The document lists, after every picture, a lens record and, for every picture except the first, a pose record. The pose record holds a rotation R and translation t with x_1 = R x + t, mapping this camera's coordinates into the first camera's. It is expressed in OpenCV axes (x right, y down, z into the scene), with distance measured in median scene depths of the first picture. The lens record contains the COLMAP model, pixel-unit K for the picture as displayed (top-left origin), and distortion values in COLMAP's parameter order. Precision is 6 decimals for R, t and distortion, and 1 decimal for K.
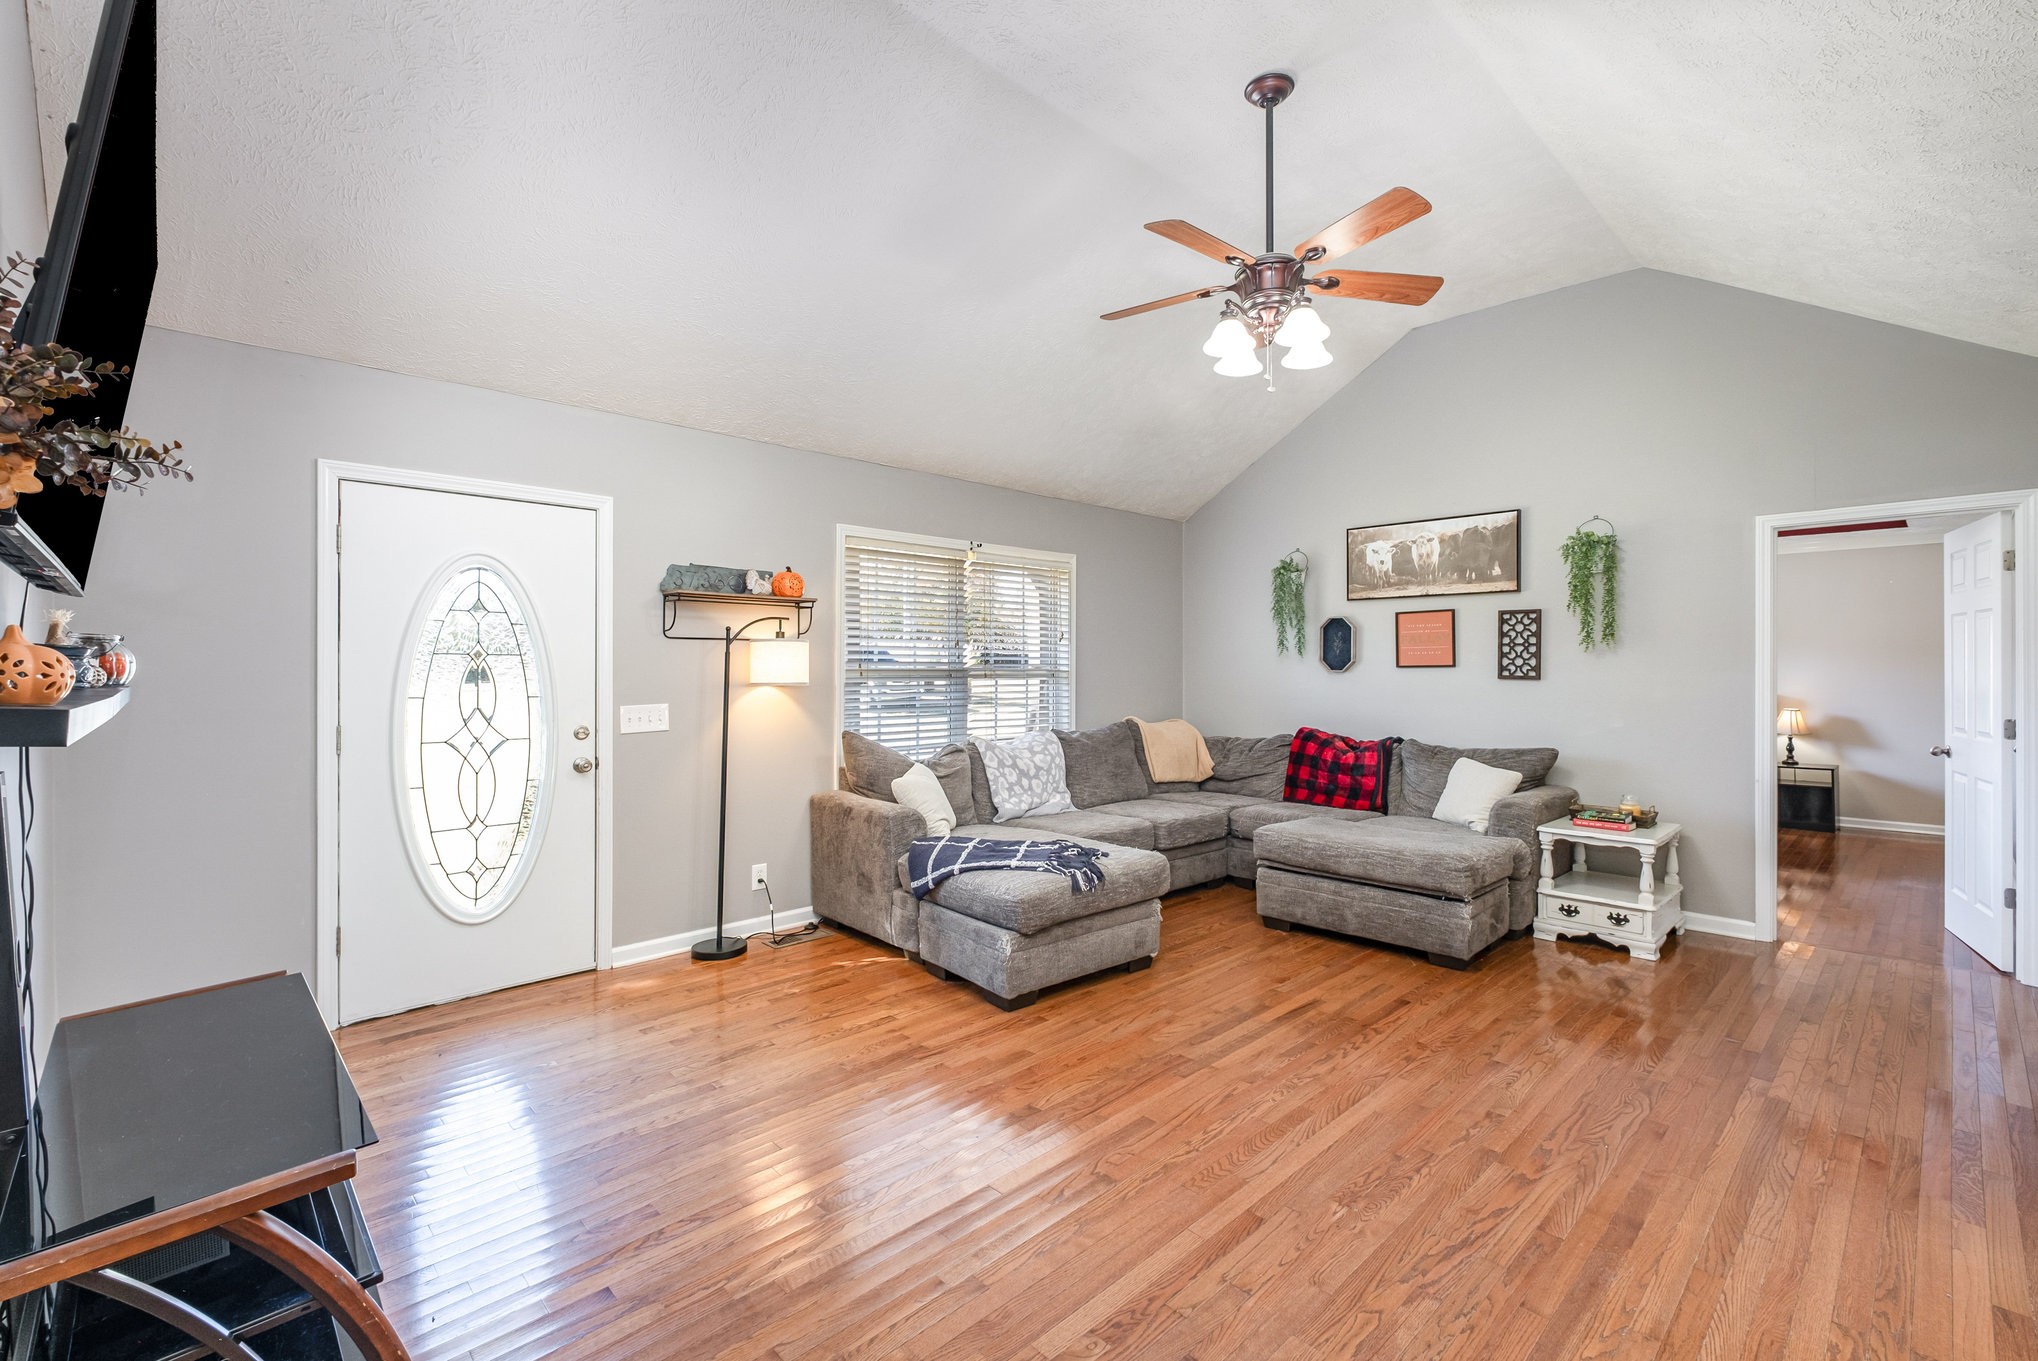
lens RADIAL K [[883.0, 0, 1015.0], [0, 883.0, 667.5], [0, 0, 1]] dist [0.001787, -0.004191]
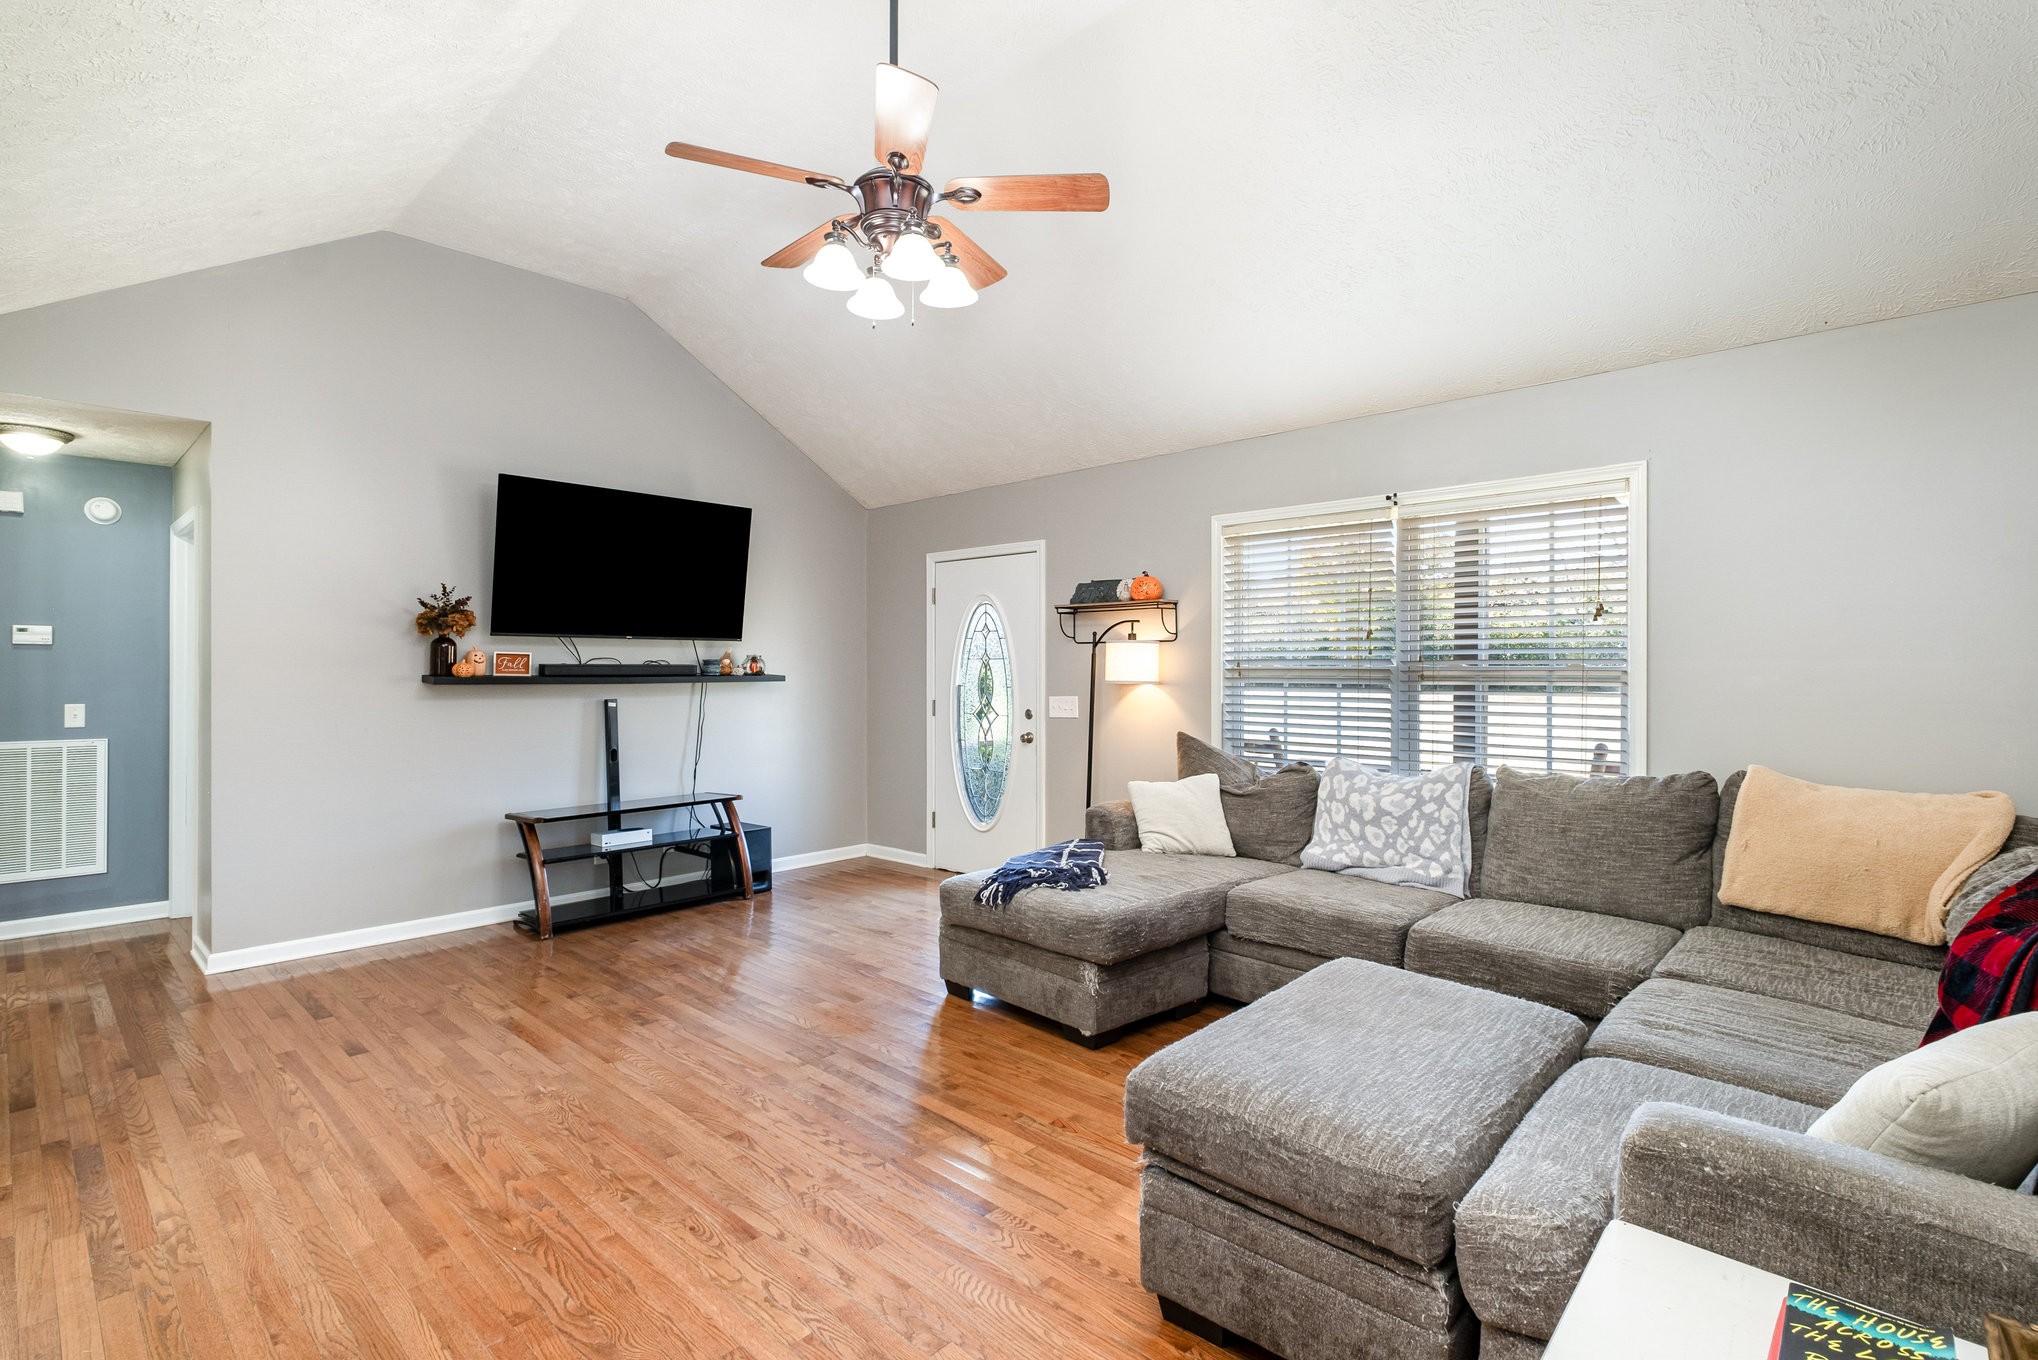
lens RADIAL K [[948.6, 0, 1019.0], [0, 948.6, 680.0], [0, 0, 1]] dist [-0.000904, -0.000424]
pose [[0.063465, 0.012490, -0.997906, 0.939956], [0.002124, 0.999918, 0.012650, 0.001151], [0.997982, -0.002922, 0.063434, 0.844090]]
